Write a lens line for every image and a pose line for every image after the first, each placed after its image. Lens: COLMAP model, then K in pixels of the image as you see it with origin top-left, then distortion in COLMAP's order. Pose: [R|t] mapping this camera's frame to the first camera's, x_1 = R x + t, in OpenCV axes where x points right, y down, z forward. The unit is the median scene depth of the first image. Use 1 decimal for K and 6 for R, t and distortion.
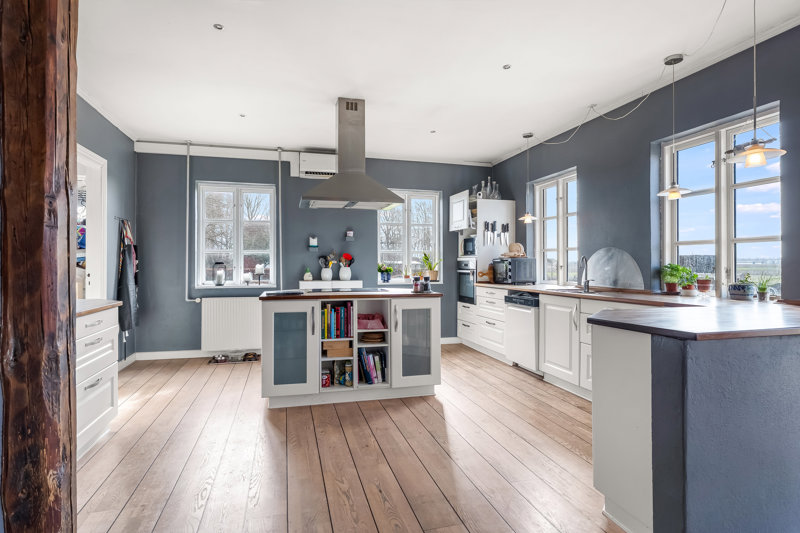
lens RADIAL K [[418.3, 0, 402.2], [0, 418.3, 263.6], [0, 0, 1]] dist [-0.013733, 0.000145]
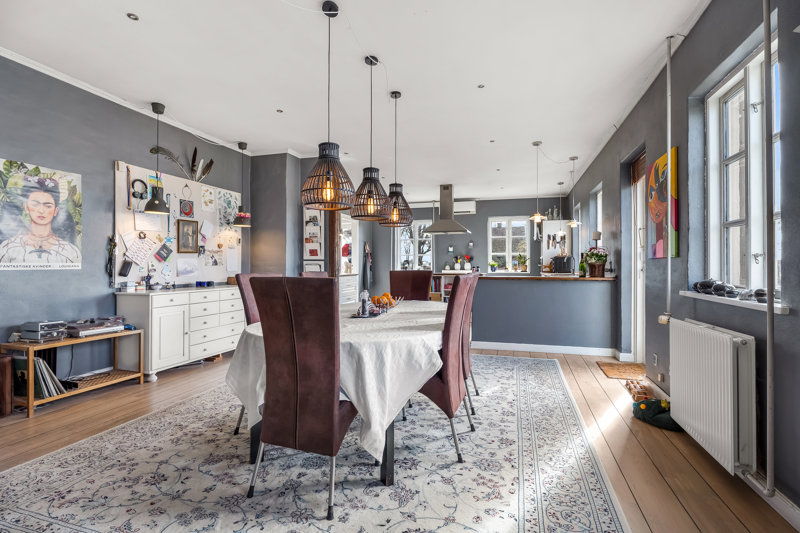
lens RADIAL K [[377.5, 0, 405.9], [0, 377.5, 262.6], [0, 0, 1]] dist [-0.001069, -0.002612]
pose [[0.850563, -0.003025, -0.525864, 0.508138], [0.001410, 0.999993, -0.003472, 0.013052], [0.525871, 0.002212, 0.850562, -0.542829]]
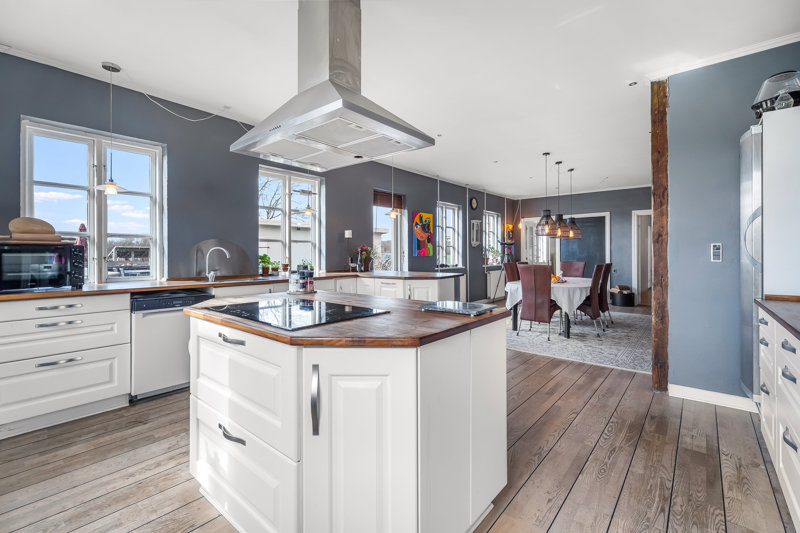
lens RADIAL K [[359.2, 0, 398.6], [0, 359.2, 256.9], [0, 0, 1]] dist [0.001489, 0.000680]
pose [[-0.564812, -0.003899, 0.825210, -0.387207], [-0.000369, 0.999990, 0.004471, 0.002036], [-0.825219, 0.002221, -0.564808, 0.821500]]
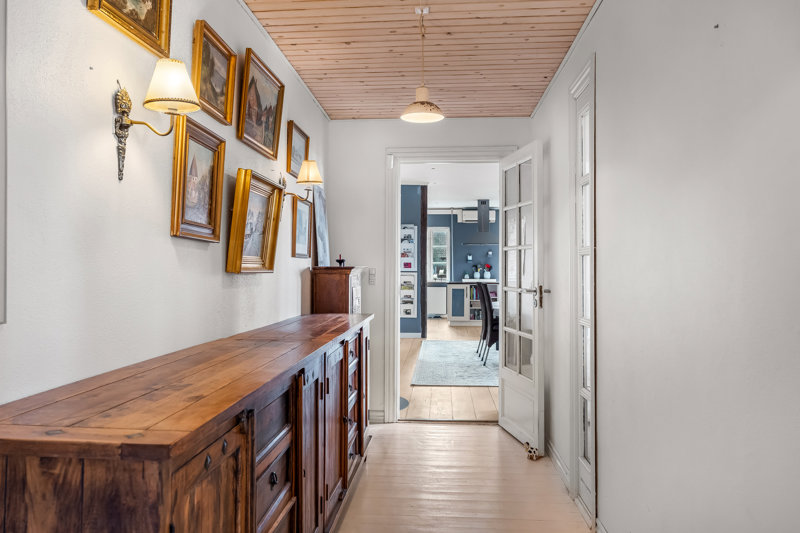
lens RADIAL K [[573.5, 0, 401.6], [0, 573.5, 266.1], [0, 0, 1]] dist [-0.006409, -0.000100]
pose [[0.938102, 0.000429, -0.346358, 0.385481], [-0.001096, 0.999998, -0.001731, -0.010939], [0.346357, 0.002003, 0.938101, -1.490134]]
